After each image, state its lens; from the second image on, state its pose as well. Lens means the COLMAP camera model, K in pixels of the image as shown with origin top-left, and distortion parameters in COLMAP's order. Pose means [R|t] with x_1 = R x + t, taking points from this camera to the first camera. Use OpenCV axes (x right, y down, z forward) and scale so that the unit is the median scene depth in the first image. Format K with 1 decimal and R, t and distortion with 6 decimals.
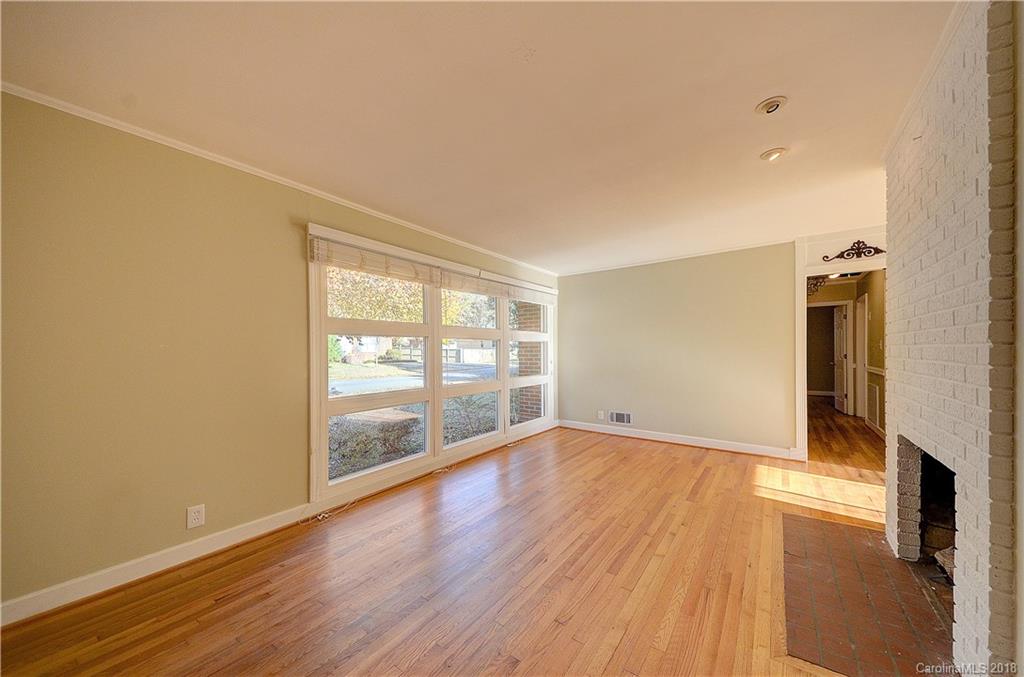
lens RADIAL K [[359.5, 0, 512.8], [0, 359.5, 352.9], [0, 0, 1]] dist [0.063785, -0.025269]
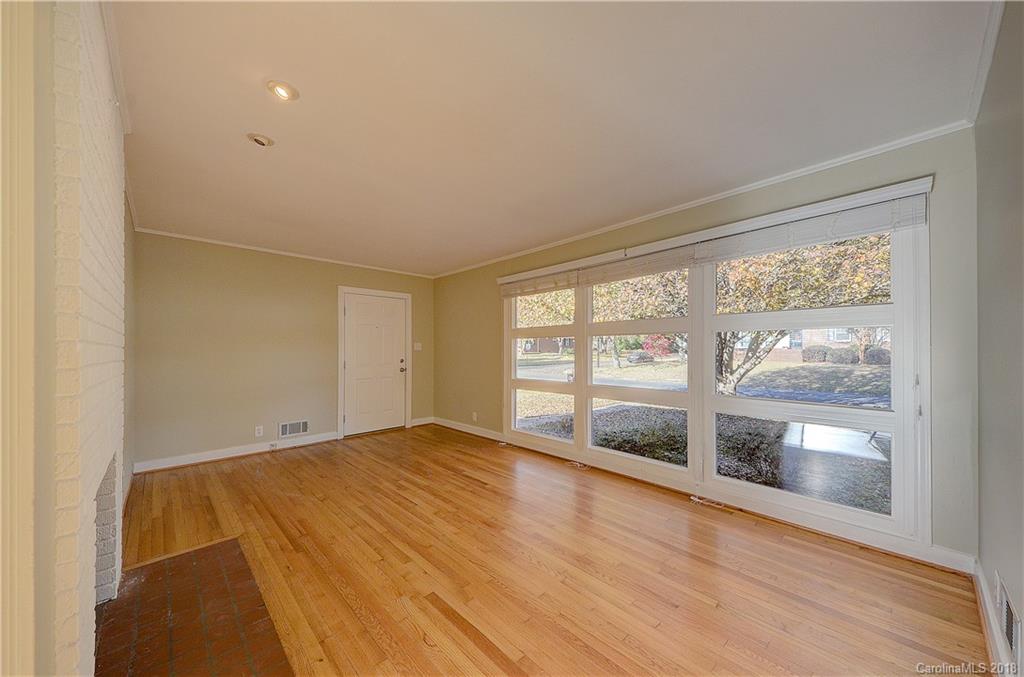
lens RADIAL K [[364.5, 0, 514.2], [0, 364.5, 354.5], [0, 0, 1]] dist [0.066153, -0.026599]
pose [[-0.189074, 0.018839, -0.981782, 0.839915], [-0.002390, 0.999804, 0.019645, -0.010688], [0.981960, 0.006061, -0.188992, 0.992984]]
